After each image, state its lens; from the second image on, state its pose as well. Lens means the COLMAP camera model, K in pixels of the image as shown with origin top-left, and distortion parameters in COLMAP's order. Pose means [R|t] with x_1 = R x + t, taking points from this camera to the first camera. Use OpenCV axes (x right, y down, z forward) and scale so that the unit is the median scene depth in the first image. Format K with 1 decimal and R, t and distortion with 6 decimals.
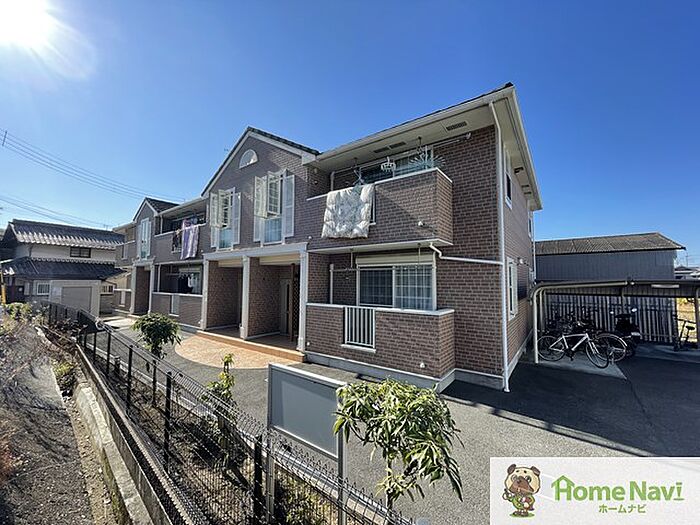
lens RADIAL K [[281.9, 0, 349.6], [0, 281.9, 263.2], [0, 0, 1]] dist [-0.007611, -0.000293]
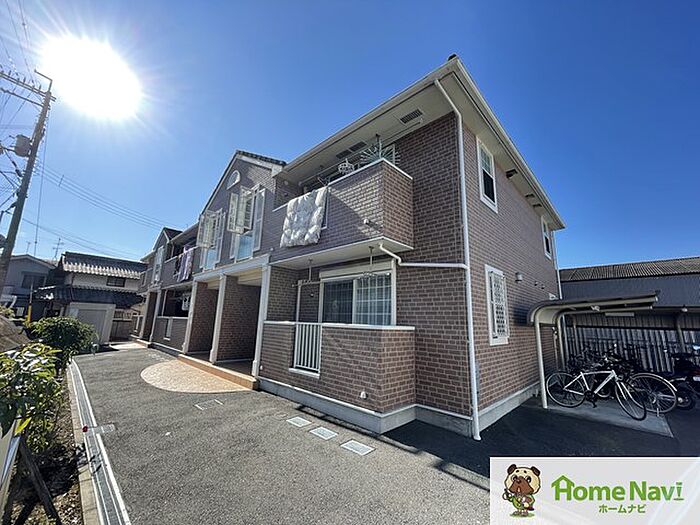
lens RADIAL K [[281.9, 0, 350.3], [0, 281.9, 263.6], [0, 0, 1]] dist [-0.007611, -0.000293]
pose [[0.991043, -0.001928, -0.133529, 0.249466], [-0.016948, 0.989995, -0.140080, 0.084806], [0.132463, 0.141088, 0.981095, 0.132694]]
